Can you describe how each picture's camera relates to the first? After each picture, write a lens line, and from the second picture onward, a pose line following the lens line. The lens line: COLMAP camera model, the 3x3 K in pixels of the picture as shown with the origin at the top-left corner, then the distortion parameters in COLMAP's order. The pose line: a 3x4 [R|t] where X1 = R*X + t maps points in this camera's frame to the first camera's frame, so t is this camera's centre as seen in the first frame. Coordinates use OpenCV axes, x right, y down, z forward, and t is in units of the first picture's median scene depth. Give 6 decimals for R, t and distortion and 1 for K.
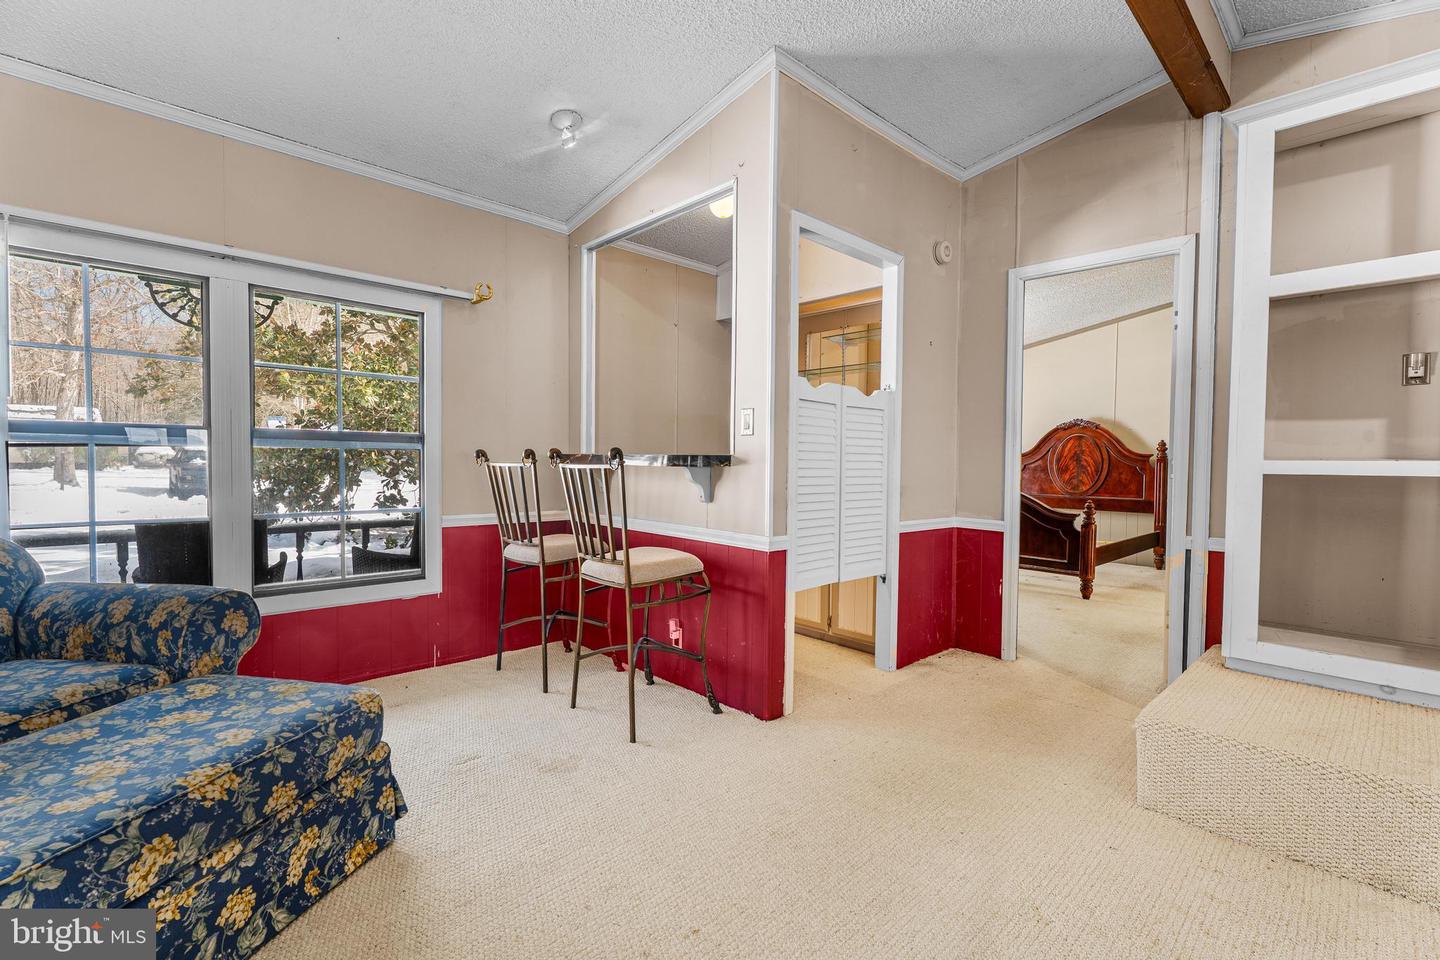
lens RADIAL K [[642.1, 0, 721.7], [0, 642.1, 477.0], [0, 0, 1]] dist [0.004554, 0.000548]
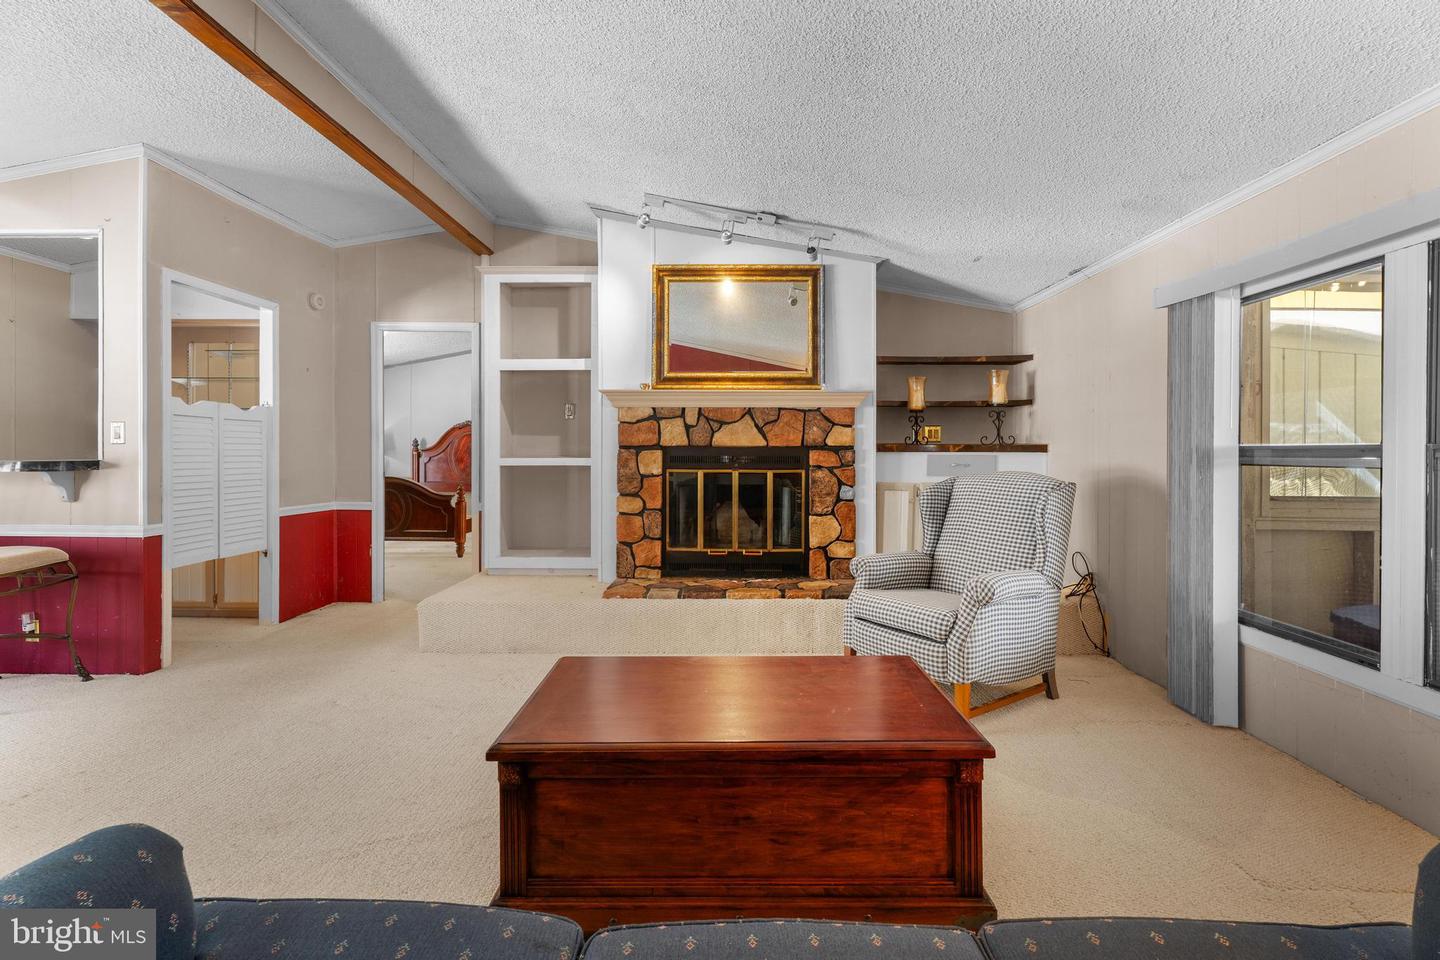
lens RADIAL K [[647.8, 0, 721.8], [0, 647.8, 451.3], [0, 0, 1]] dist [-0.001343, -0.000771]
pose [[0.699026, -0.011373, 0.715006, -0.034889], [0.026808, 0.999587, -0.010308, -0.007756], [-0.714594, 0.026373, 0.699042, -0.639079]]
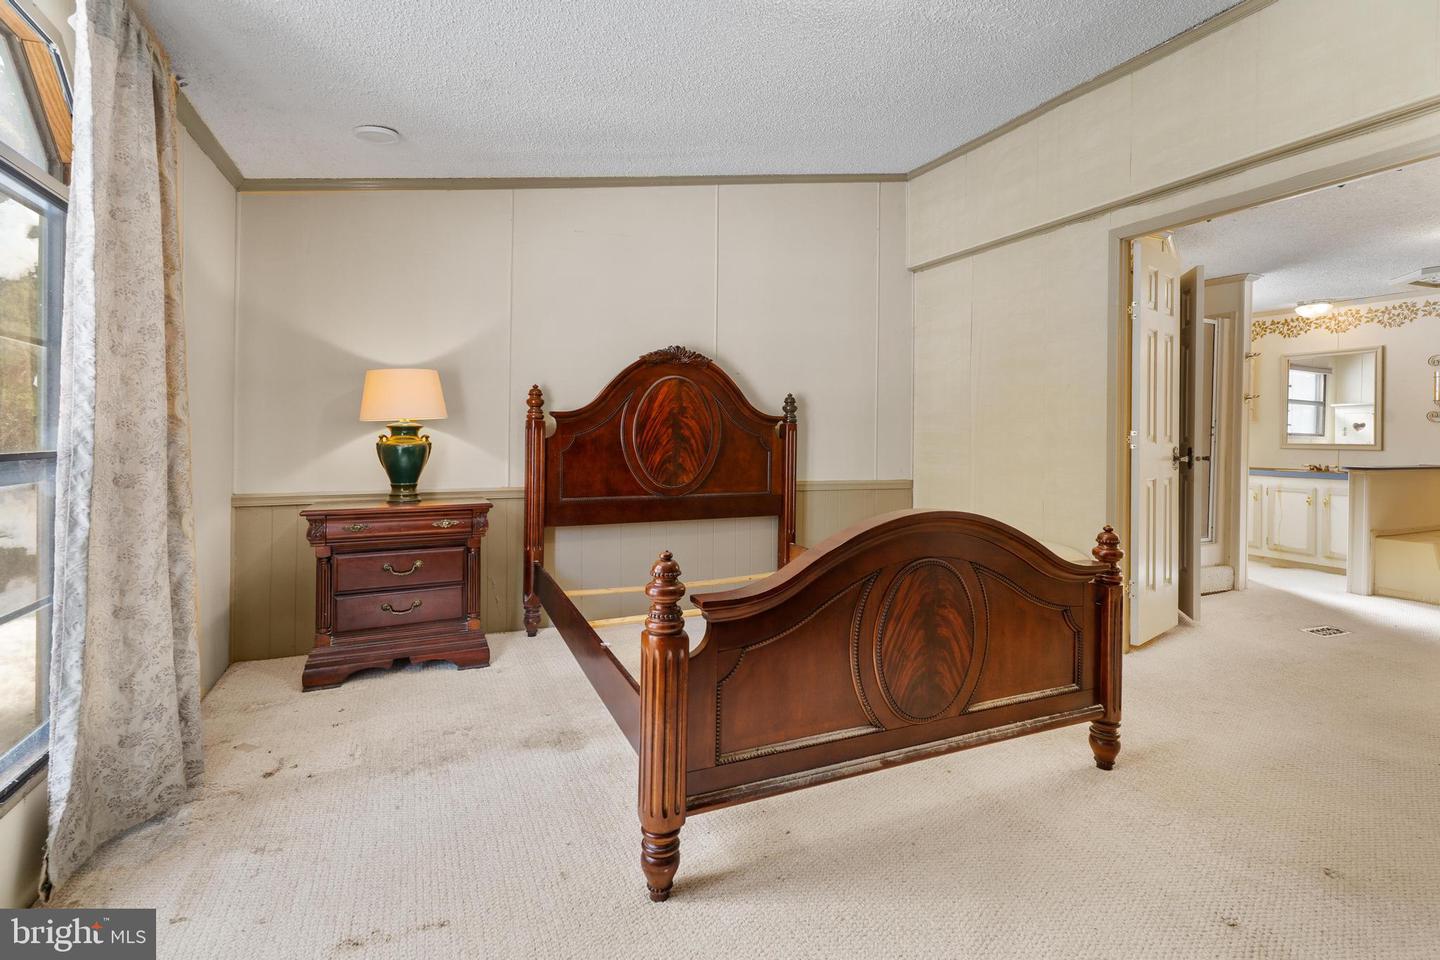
lens RADIAL K [[654.1, 0, 719.9], [0, 654.1, 436.9], [0, 0, 1]] dist [0.000042, -0.000735]
pose [[0.333984, -0.009883, 0.942527, 0.164649], [0.022037, 0.999754, 0.002674, -0.045674], [-0.942321, 0.019877, 0.334120, 2.005230]]
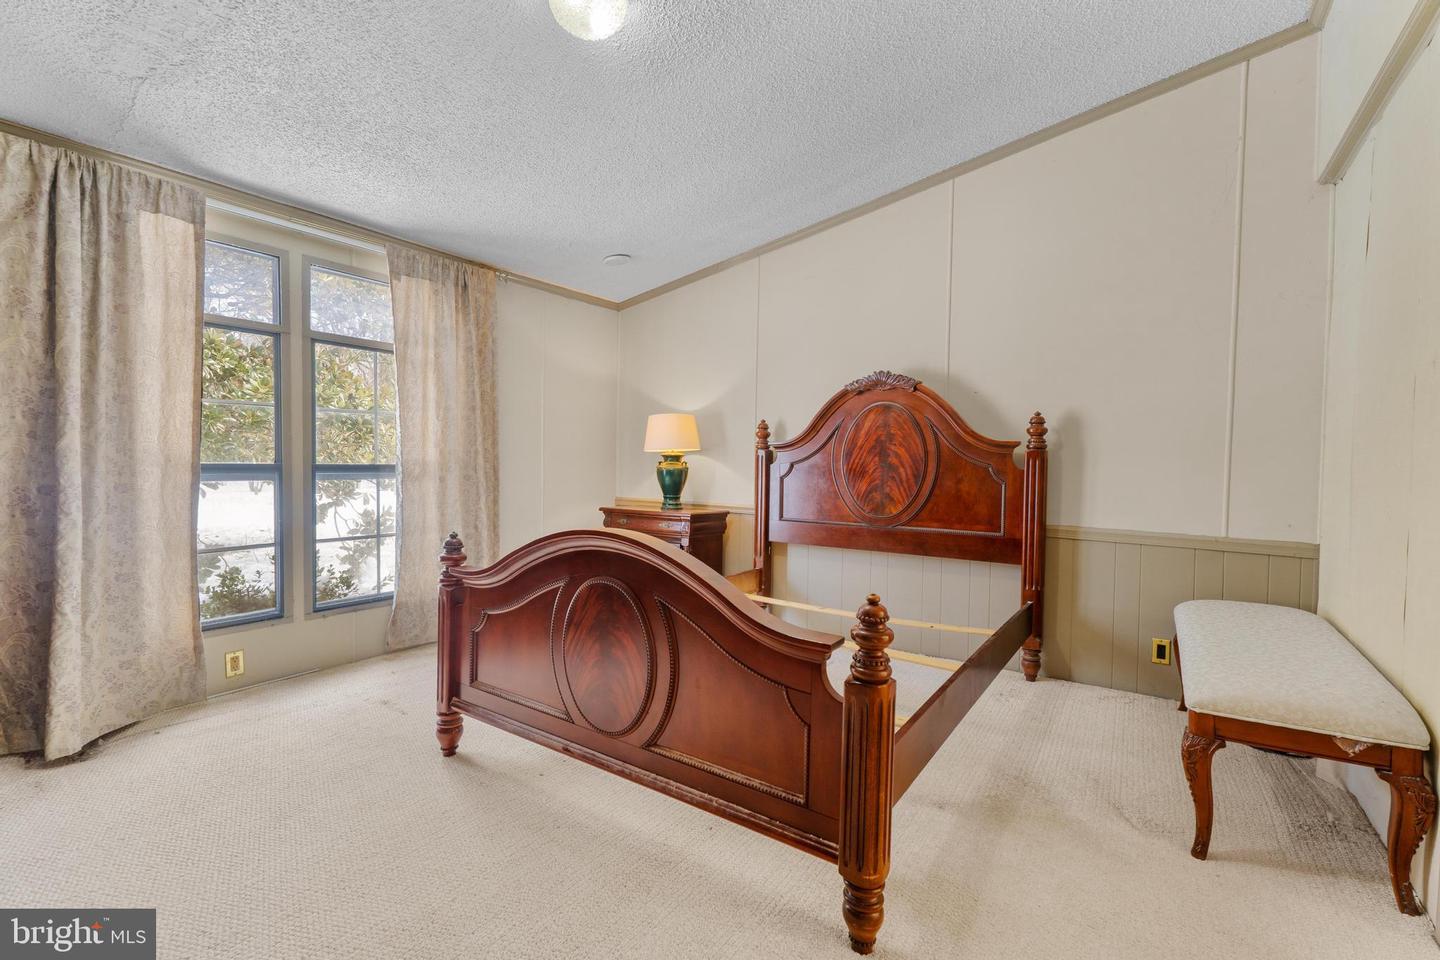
lens RADIAL K [[643.3, 0, 721.1], [0, 643.3, 475.7], [0, 0, 1]] dist [0.002688, -0.000430]
pose [[0.977385, -0.000605, 0.211465, 0.822089], [0.000386, 0.999999, 0.001074, -0.024871], [-0.211465, -0.000968, 0.977385, 1.355937]]
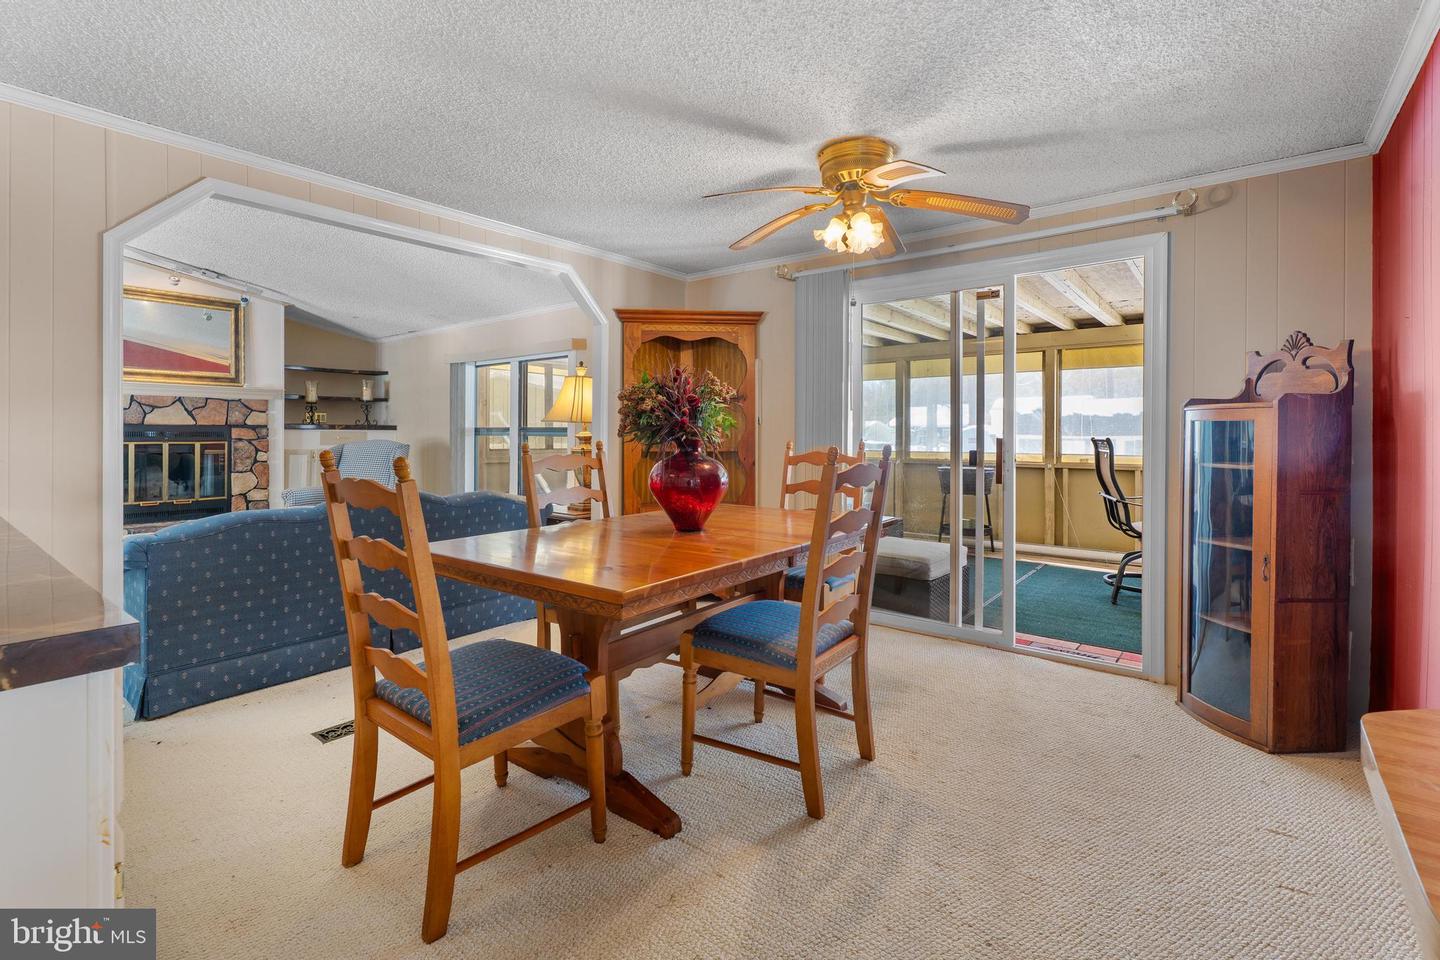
lens RADIAL K [[654.1, 0, 719.9], [0, 654.1, 436.9], [0, 0, 1]] dist [0.000042, -0.000735]
pose [[-0.142362, -0.019481, 0.989623, -1.211877], [0.020776, 0.999527, 0.022665, -0.005452], [-0.989597, 0.023787, -0.141890, -1.038467]]
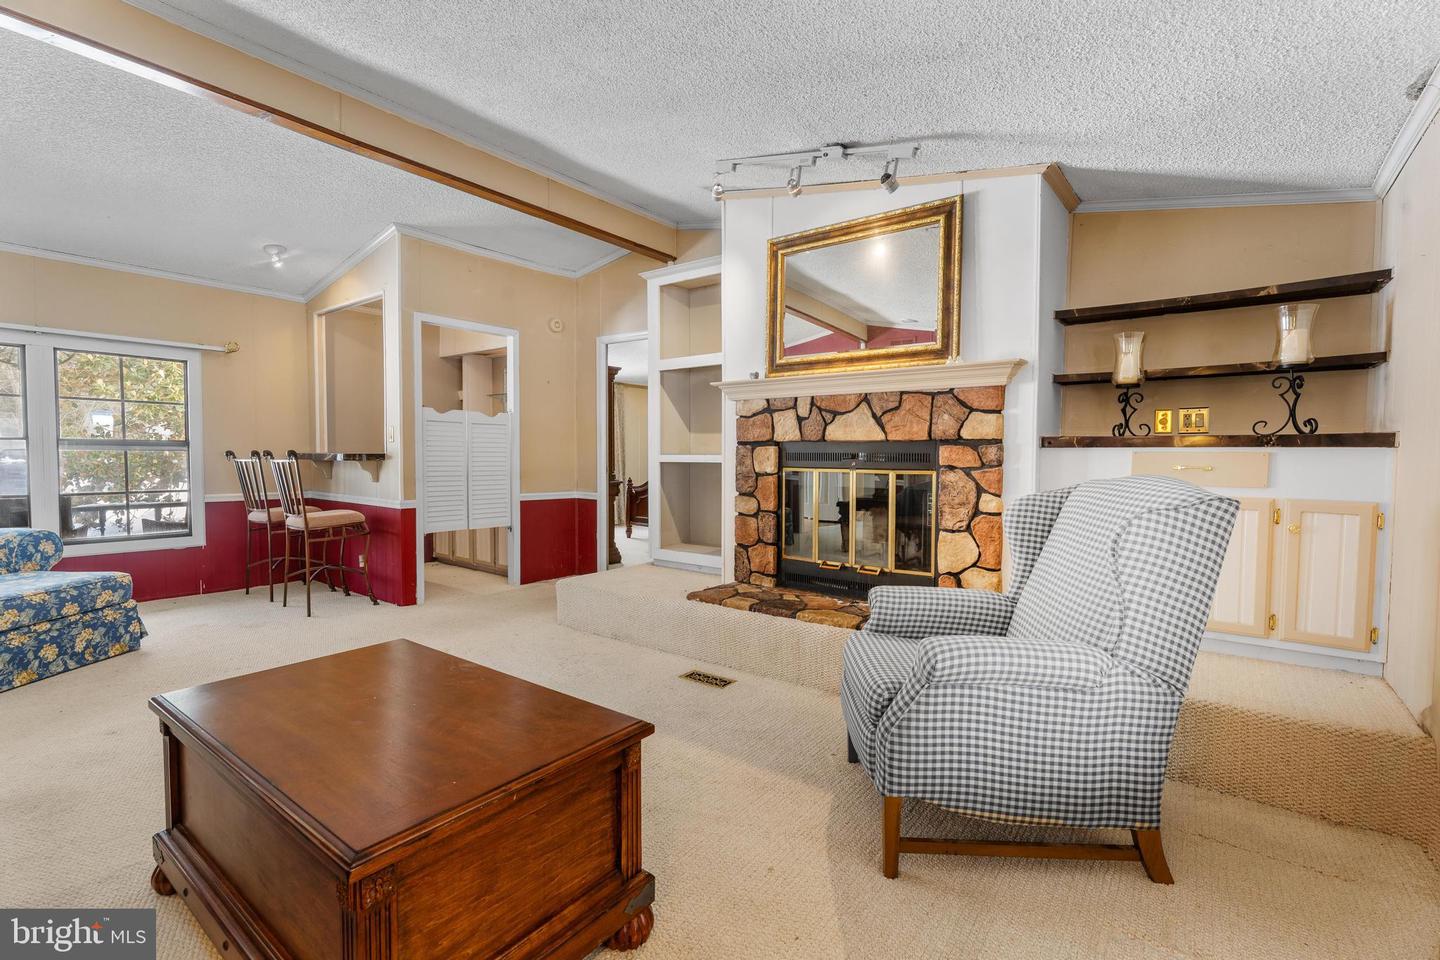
lens RADIAL K [[643.3, 0, 721.1], [0, 643.3, 475.7], [0, 0, 1]] dist [0.002688, -0.000430]
pose [[0.987820, -0.011699, 0.155160, 0.615682], [0.010653, 0.999915, 0.007568, 0.020420], [-0.155235, -0.005823, 0.987860, -0.796521]]
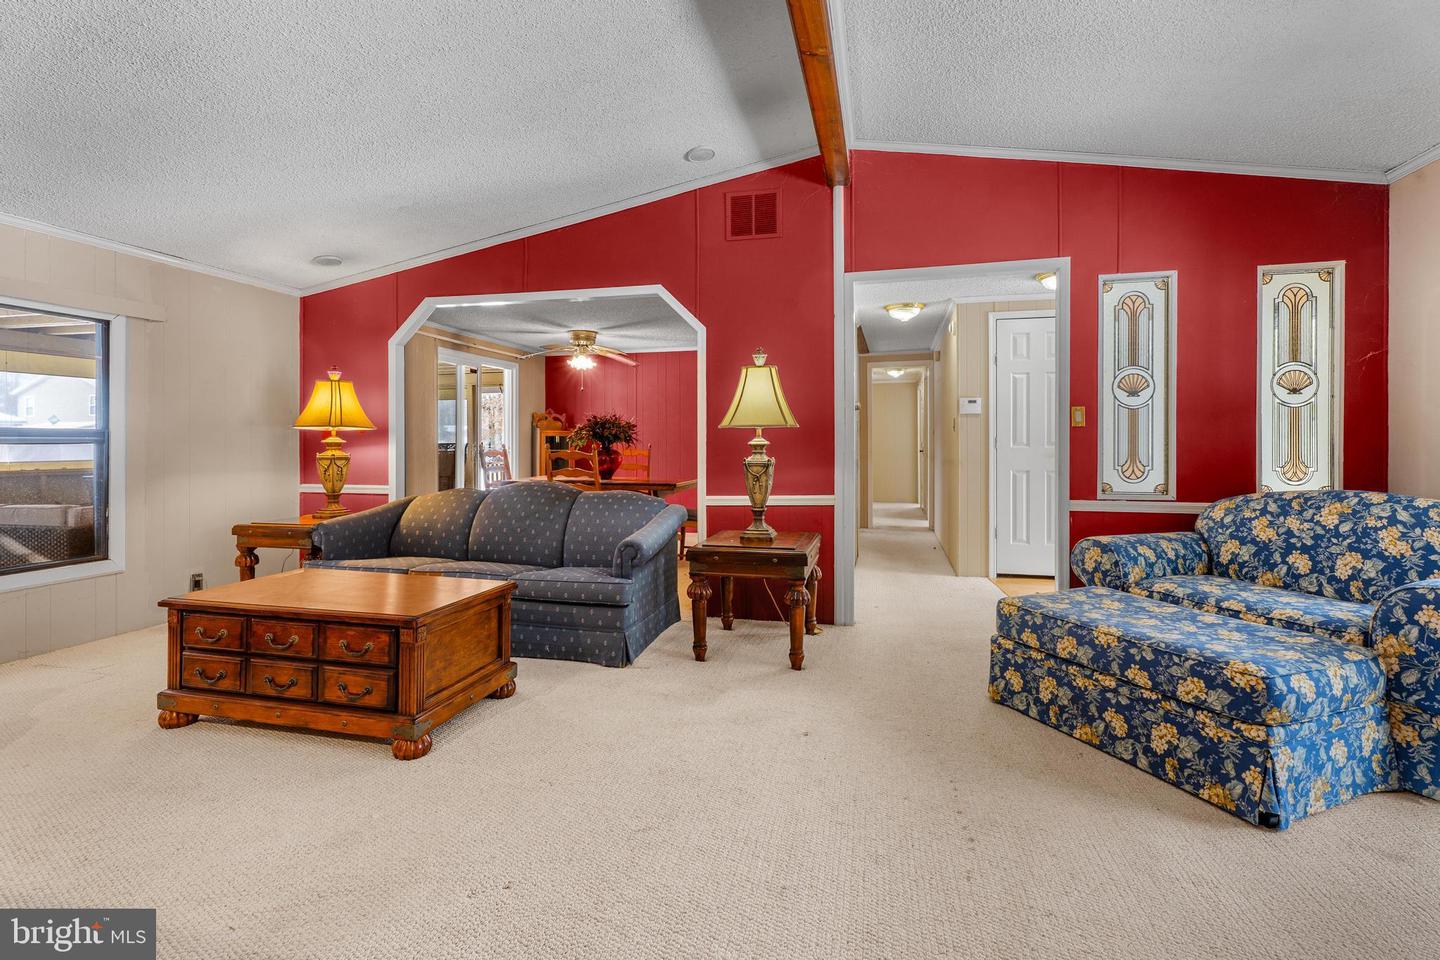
lens RADIAL K [[656.9, 0, 722.6], [0, 656.9, 444.5], [0, 0, 1]] dist [0.003387, 0.000540]
pose [[-0.843712, -0.011422, -0.536675, 0.481900], [-0.025257, 0.999511, 0.018434, -0.020933], [0.536202, 0.029108, -0.843588, 0.891662]]
